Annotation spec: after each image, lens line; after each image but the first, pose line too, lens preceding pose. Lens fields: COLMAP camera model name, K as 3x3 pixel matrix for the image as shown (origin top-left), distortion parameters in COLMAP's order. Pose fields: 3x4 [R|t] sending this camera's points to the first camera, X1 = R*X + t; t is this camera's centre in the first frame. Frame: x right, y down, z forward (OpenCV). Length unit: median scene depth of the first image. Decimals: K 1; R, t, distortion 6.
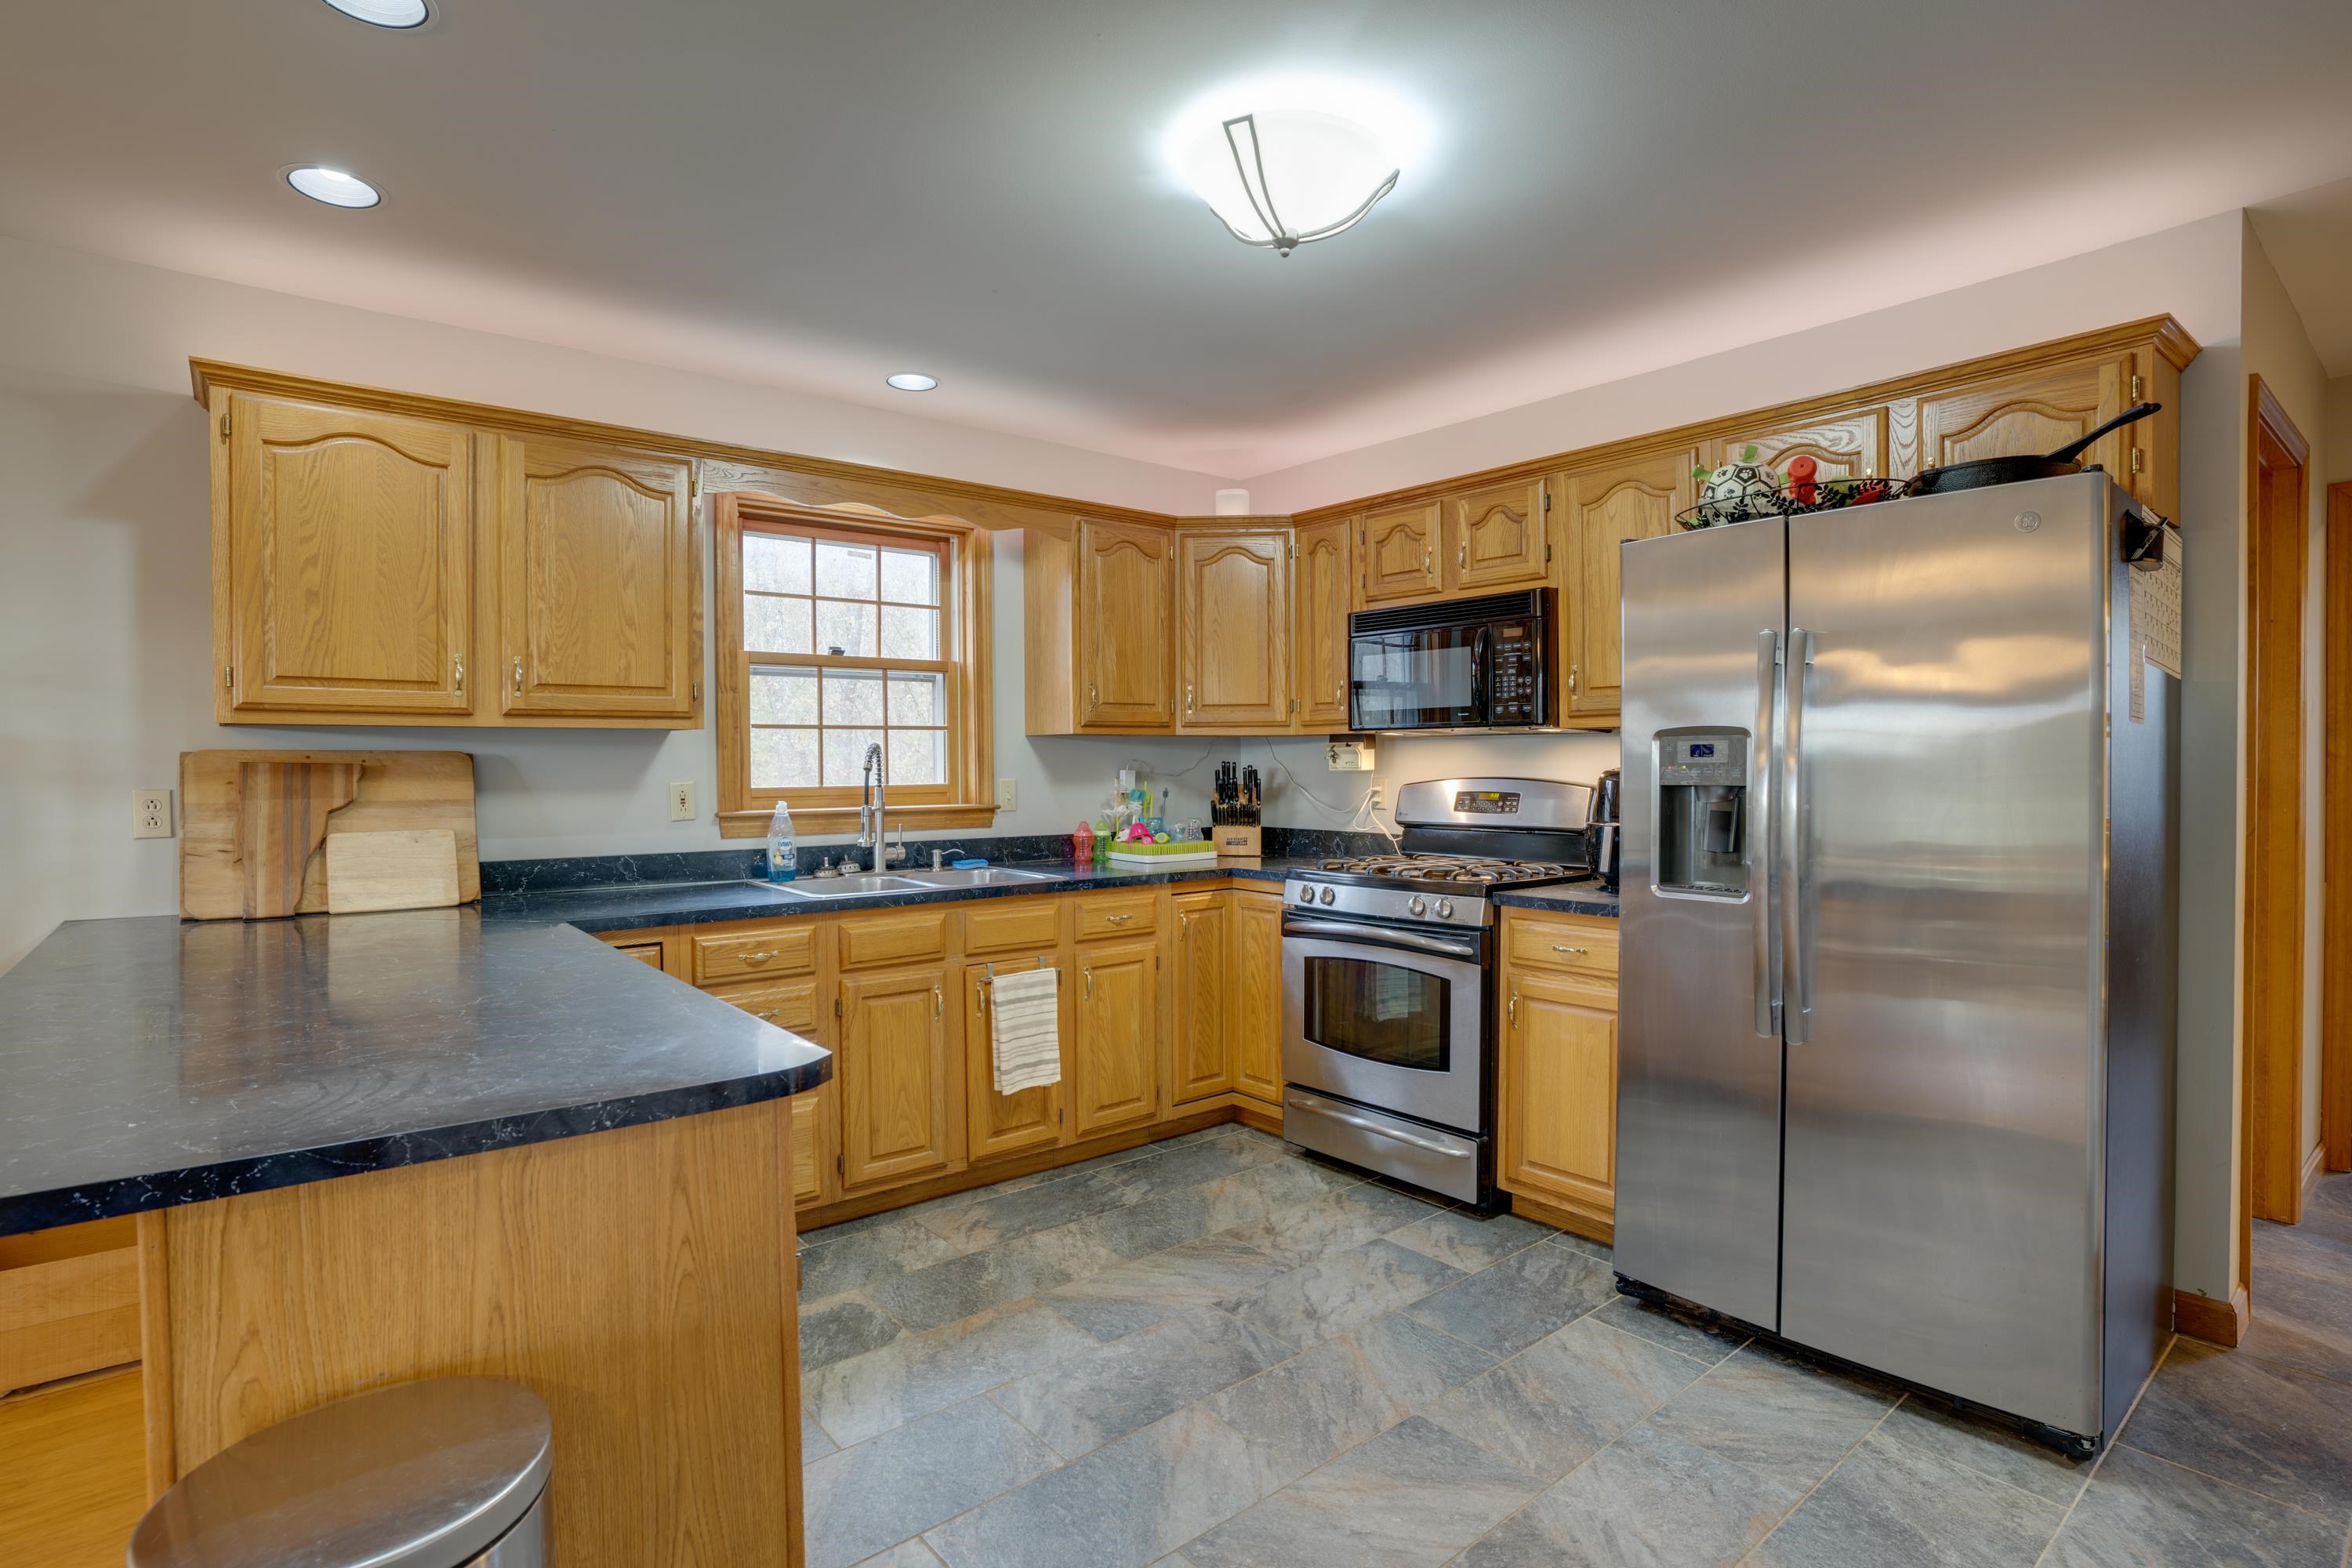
lens RADIAL K [[1176.3, 0, 1176.0], [0, 1176.3, 784.0], [0, 0, 1]] dist [-0.067862, 0.036421]
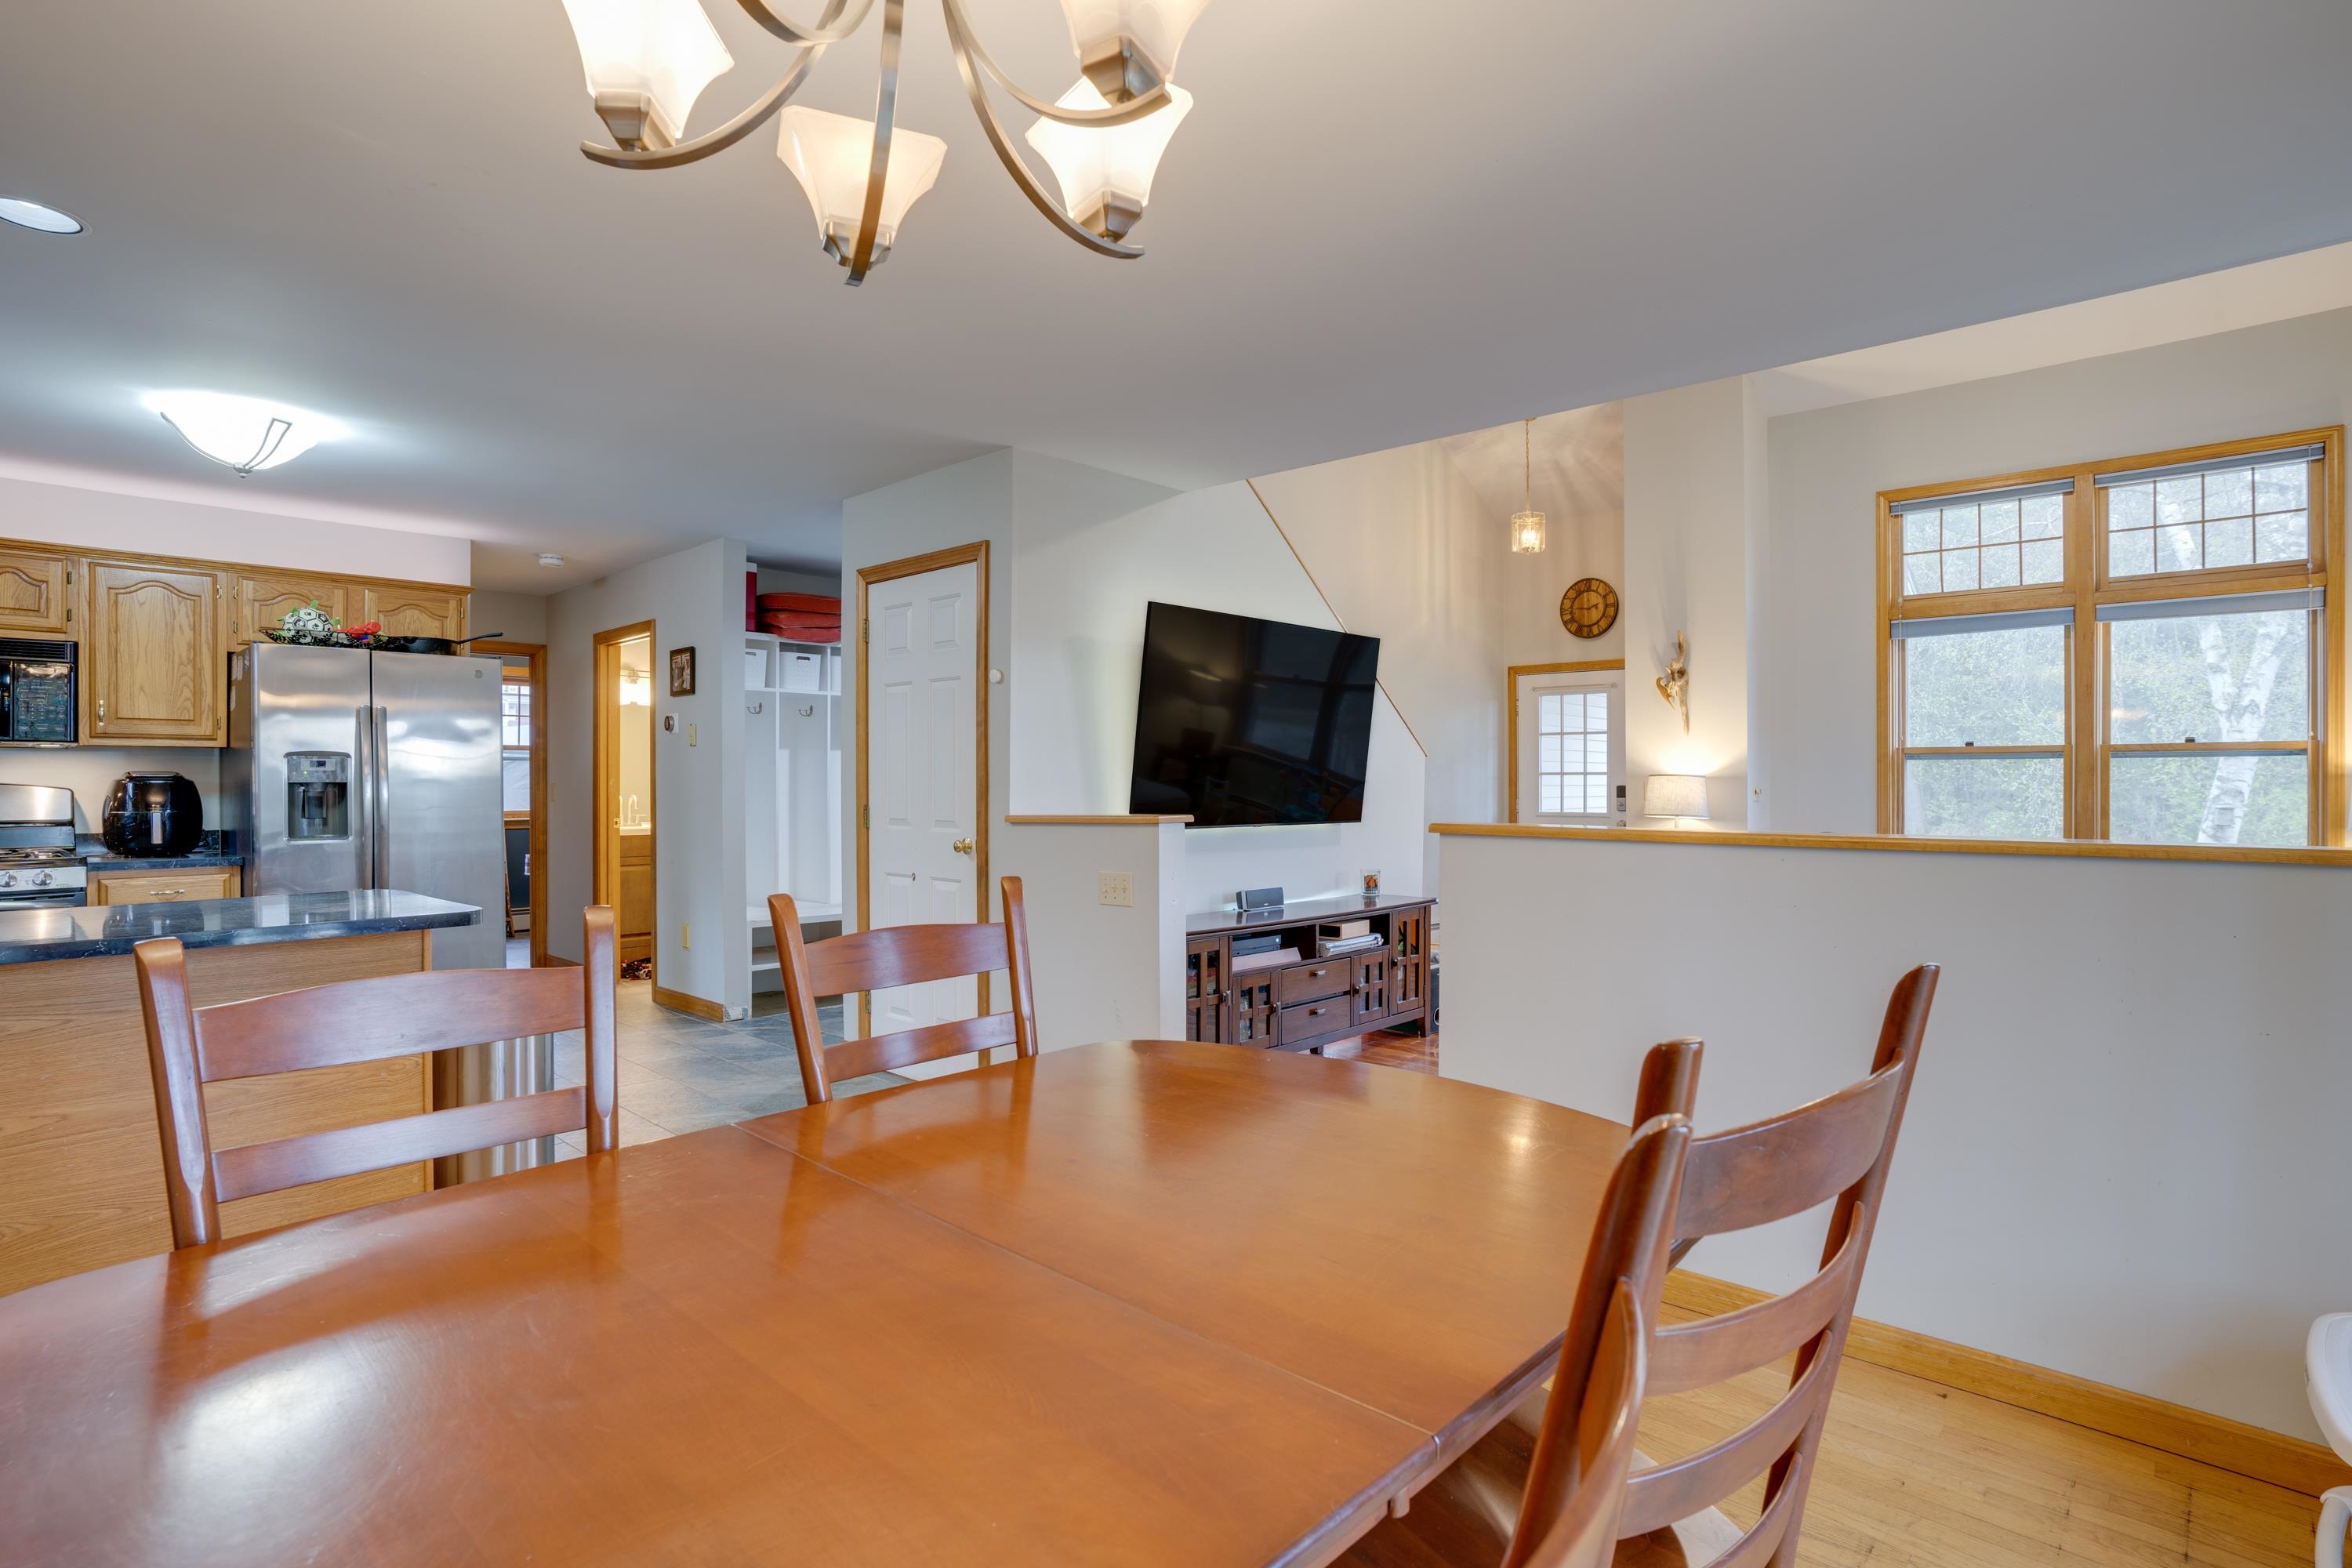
lens RADIAL K [[1176.3, 0, 1176.0], [0, 1176.3, 784.0], [0, 0, 1]] dist [-0.067862, 0.036421]
pose [[-0.134748, 0.012210, 0.990805, -1.095896], [0.020103, 0.999752, -0.009586, 0.034472], [-0.990676, 0.018627, -0.134960, -0.085574]]
